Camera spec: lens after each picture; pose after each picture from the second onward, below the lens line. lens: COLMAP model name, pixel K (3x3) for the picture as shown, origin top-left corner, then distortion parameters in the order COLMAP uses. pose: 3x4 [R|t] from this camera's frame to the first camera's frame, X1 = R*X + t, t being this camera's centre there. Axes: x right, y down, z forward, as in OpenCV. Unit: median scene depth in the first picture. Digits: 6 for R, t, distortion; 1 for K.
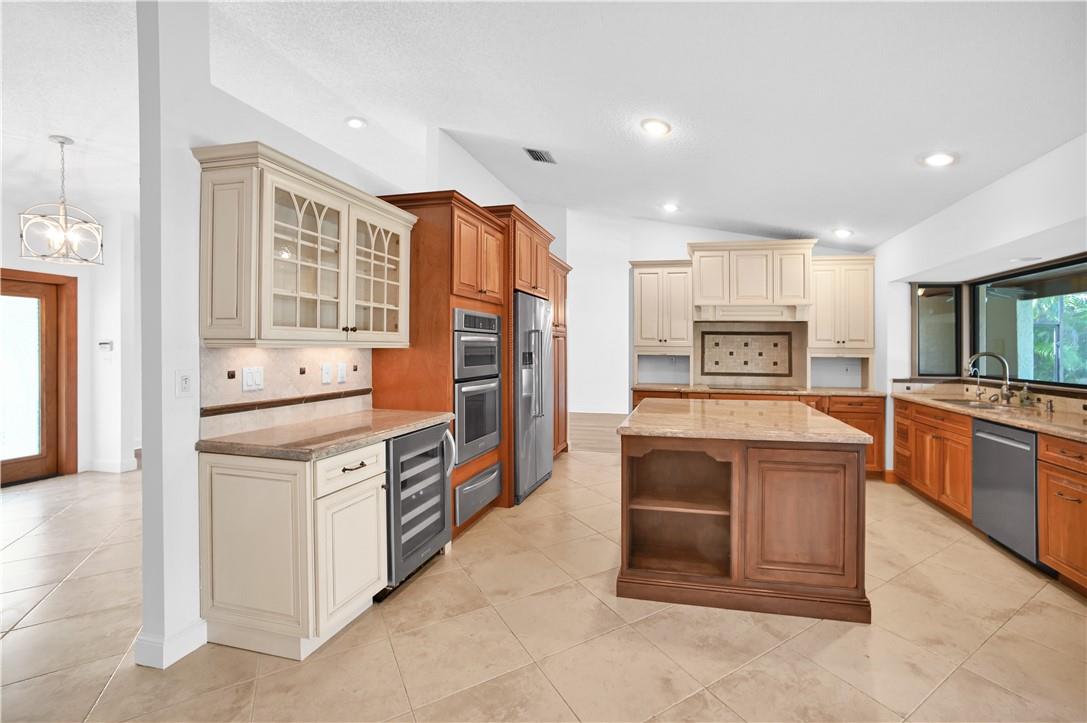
lens RADIAL K [[466.9, 0, 583.9], [0, 466.9, 342.9], [0, 0, 1]] dist [-0.034036, 0.000474]
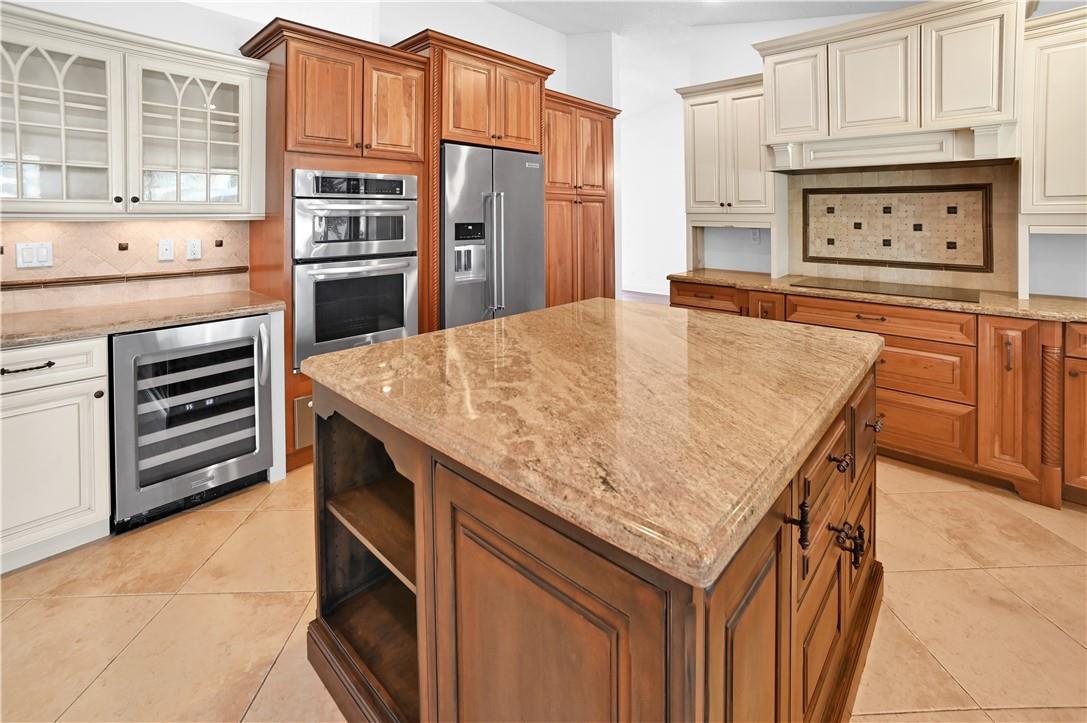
lens RADIAL K [[481.8, 0, 533.6], [0, 481.8, 218.9], [0, 0, 1]] dist [-0.014272, 0.001387]
pose [[0.860312, -0.004293, -0.509750, 0.339387], [0.012443, 0.999843, 0.012578, 0.002745], [0.509617, -0.017164, 0.860230, 0.359748]]
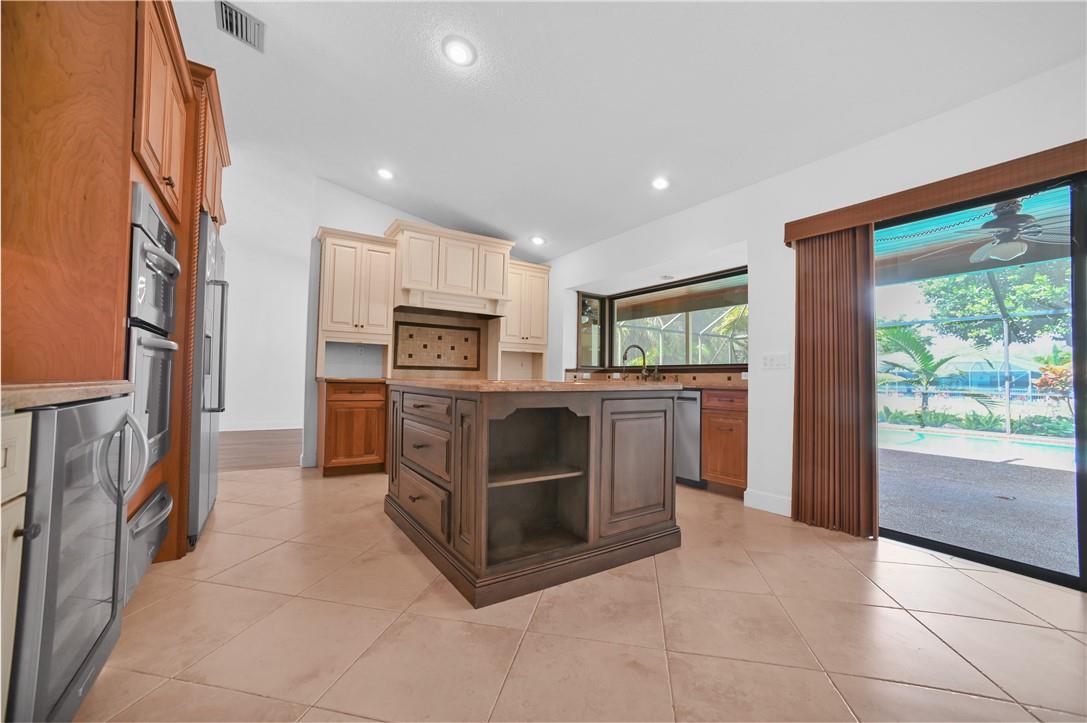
lens RADIAL K [[439.8, 0, 540.0], [0, 439.8, 362.7], [0, 0, 1]] dist [-0.045738, 0.000659]
pose [[0.695516, 0.030947, 0.717844, -0.209432], [-0.018412, 0.999512, -0.025250, 0.093231], [-0.718274, 0.004345, 0.695746, 0.244837]]
